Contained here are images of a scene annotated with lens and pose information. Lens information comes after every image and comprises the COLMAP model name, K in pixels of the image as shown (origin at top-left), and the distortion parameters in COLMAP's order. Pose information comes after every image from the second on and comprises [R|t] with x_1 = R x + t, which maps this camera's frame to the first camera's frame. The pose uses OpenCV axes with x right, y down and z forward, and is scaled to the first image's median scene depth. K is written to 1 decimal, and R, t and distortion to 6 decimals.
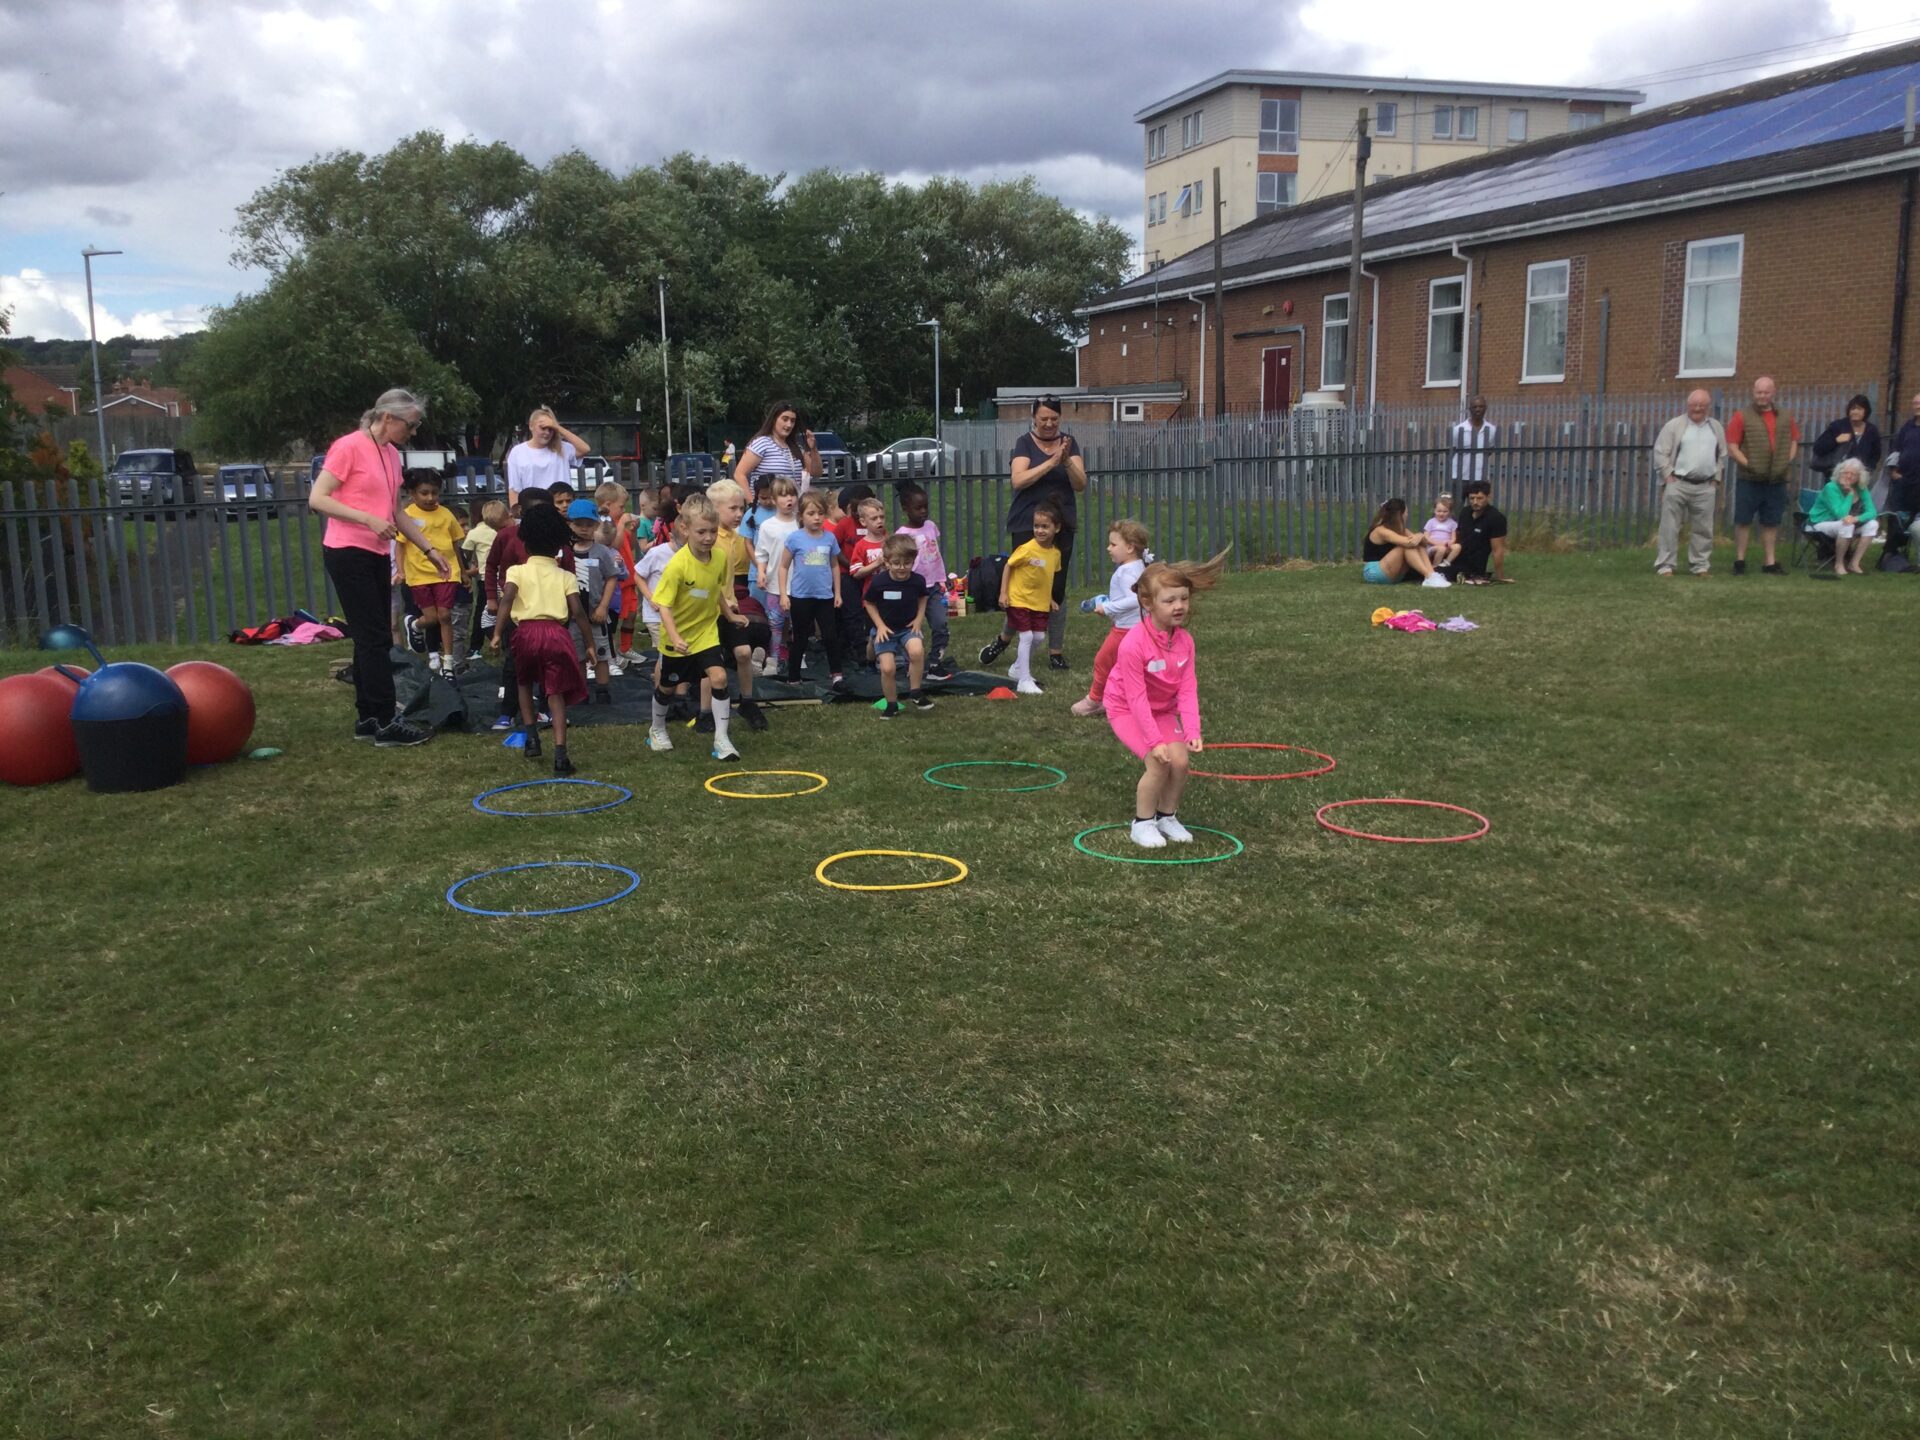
lens RADIAL K [[1735.6, 0, 962.3], [0, 1735.6, 728.9], [0, 0, 1]] dist [0.132173, -0.274812]
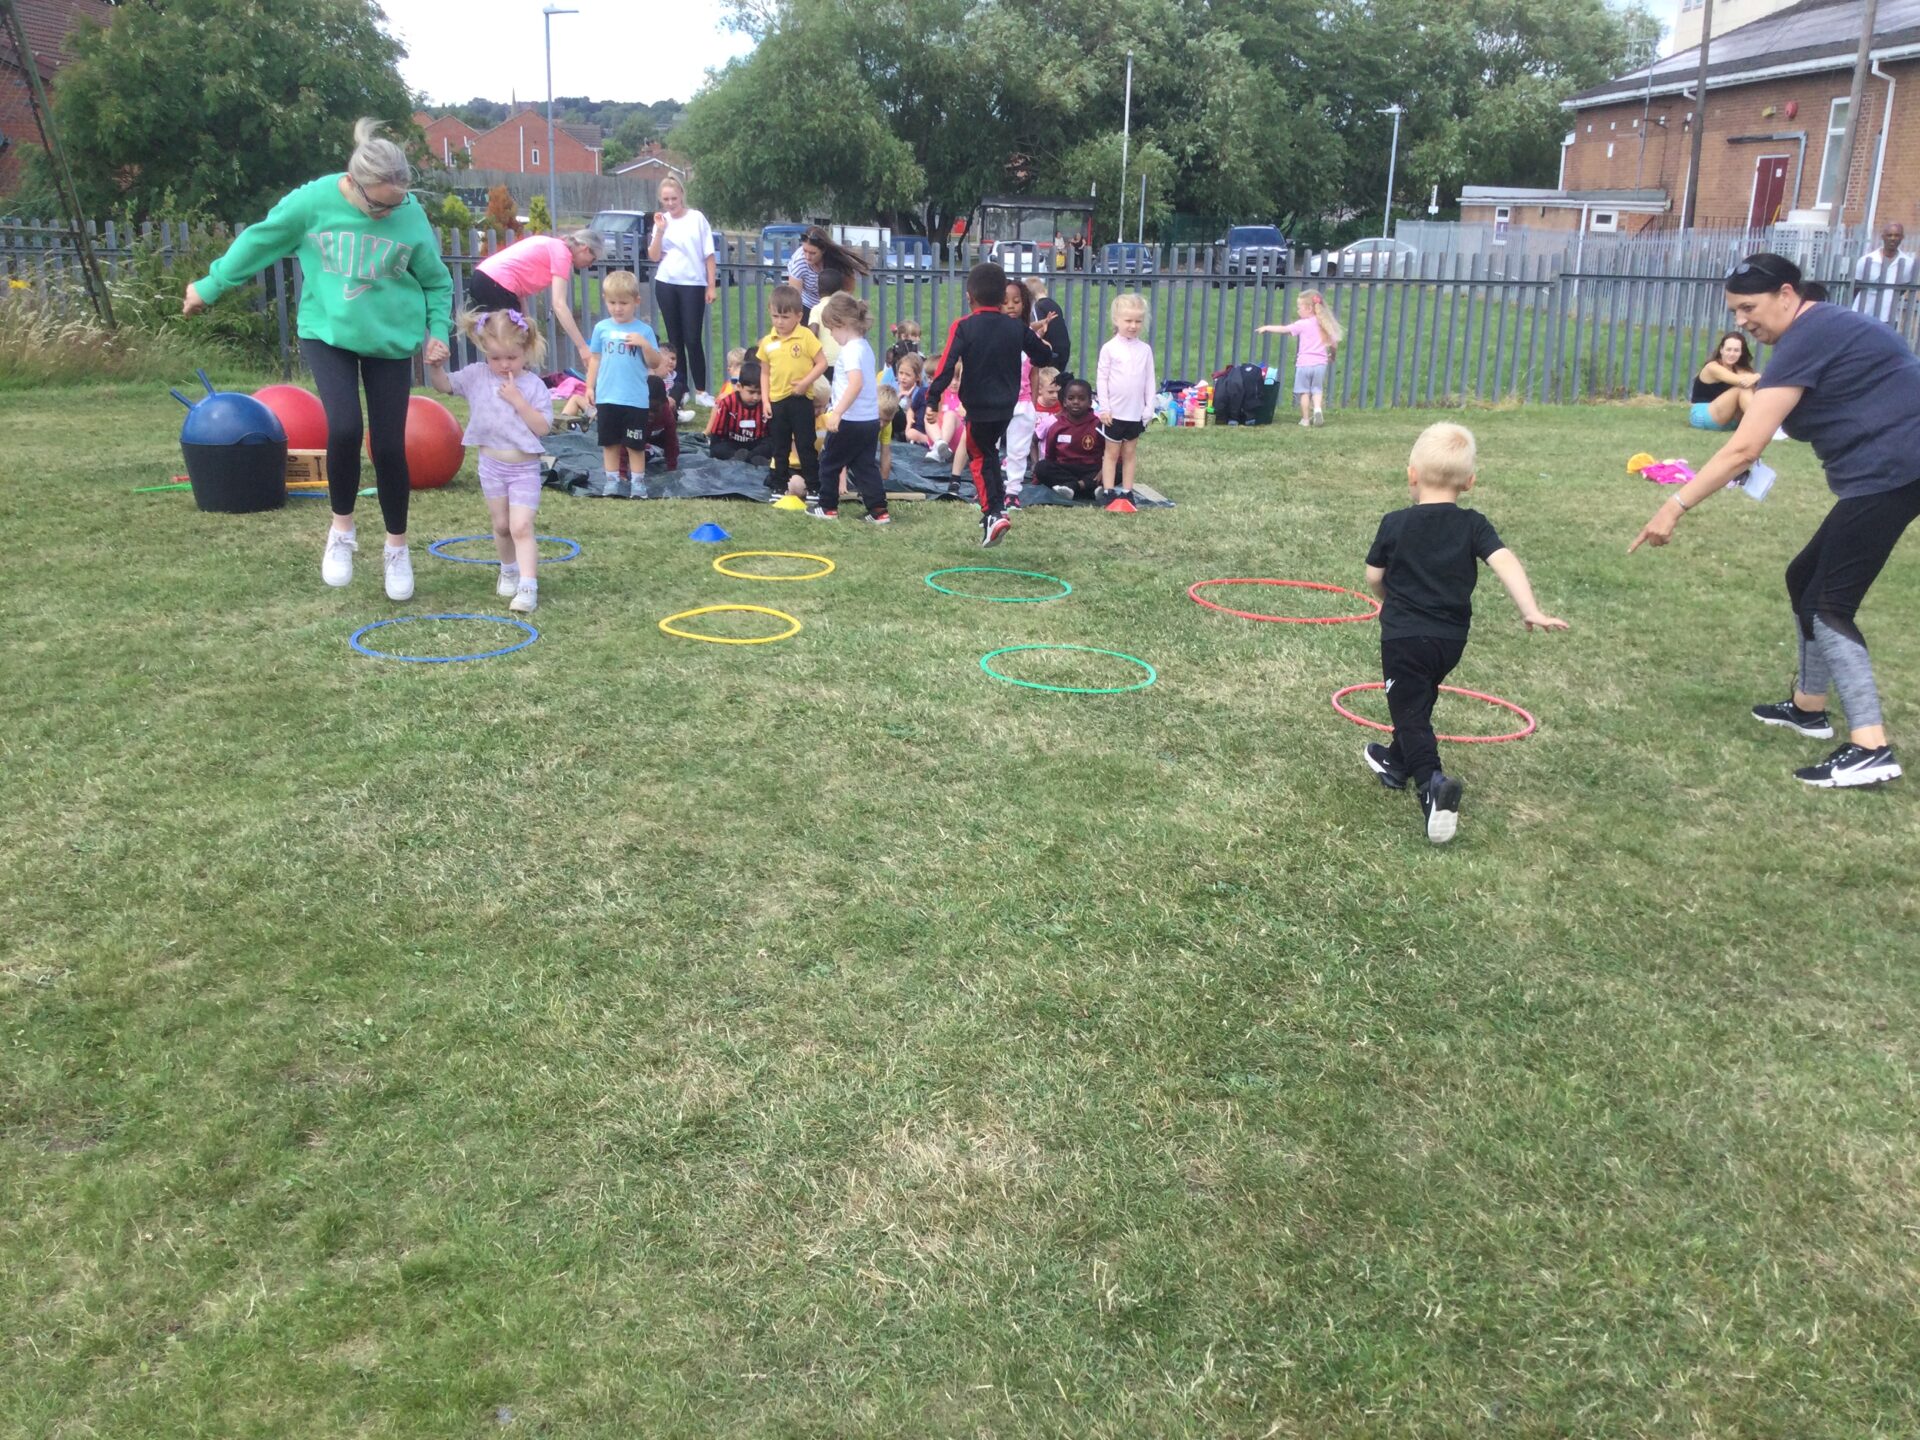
lens RADIAL K [[1739.9, 0, 954.7], [0, 1739.9, 729.2], [0, 0, 1]] dist [0.136796, -0.284424]
pose [[0.958439, 0.129251, -0.254338, 0.298433], [-0.100195, 0.987197, 0.124109, -0.014296], [0.267123, -0.093468, 0.959119, 0.057076]]
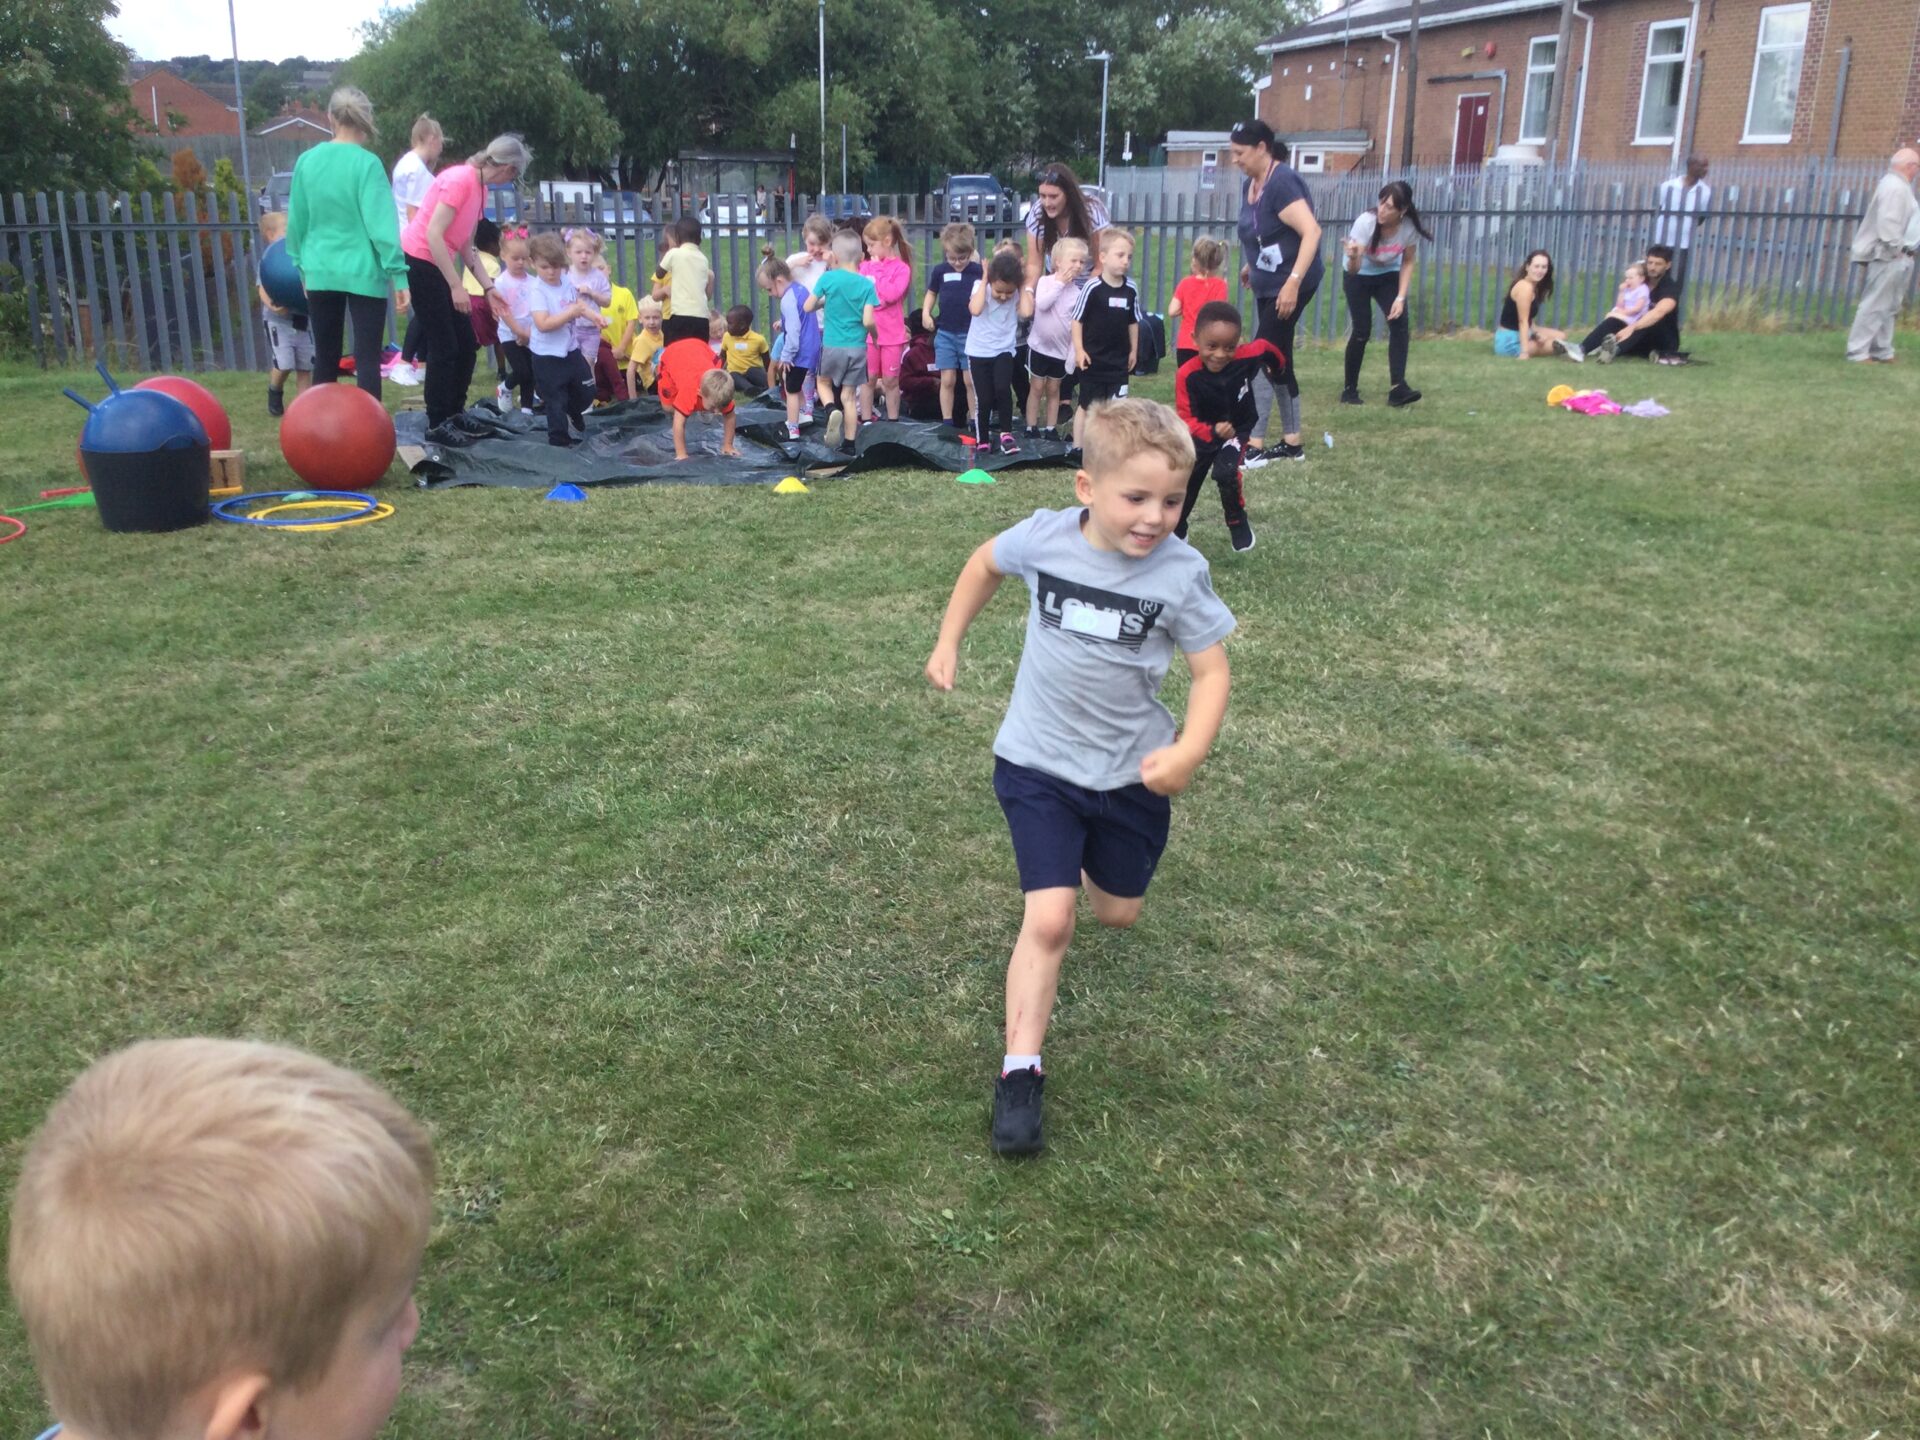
lens RADIAL K [[1739.8, 0, 966.1], [0, 1739.8, 719.1], [0, 0, 1]] dist [0.127482, -0.271290]
pose [[0.995271, 0.056931, -0.078700, 0.037124], [-0.046360, 0.990407, 0.130171, -0.008094], [0.085355, -0.125907, 0.988363, 0.128524]]
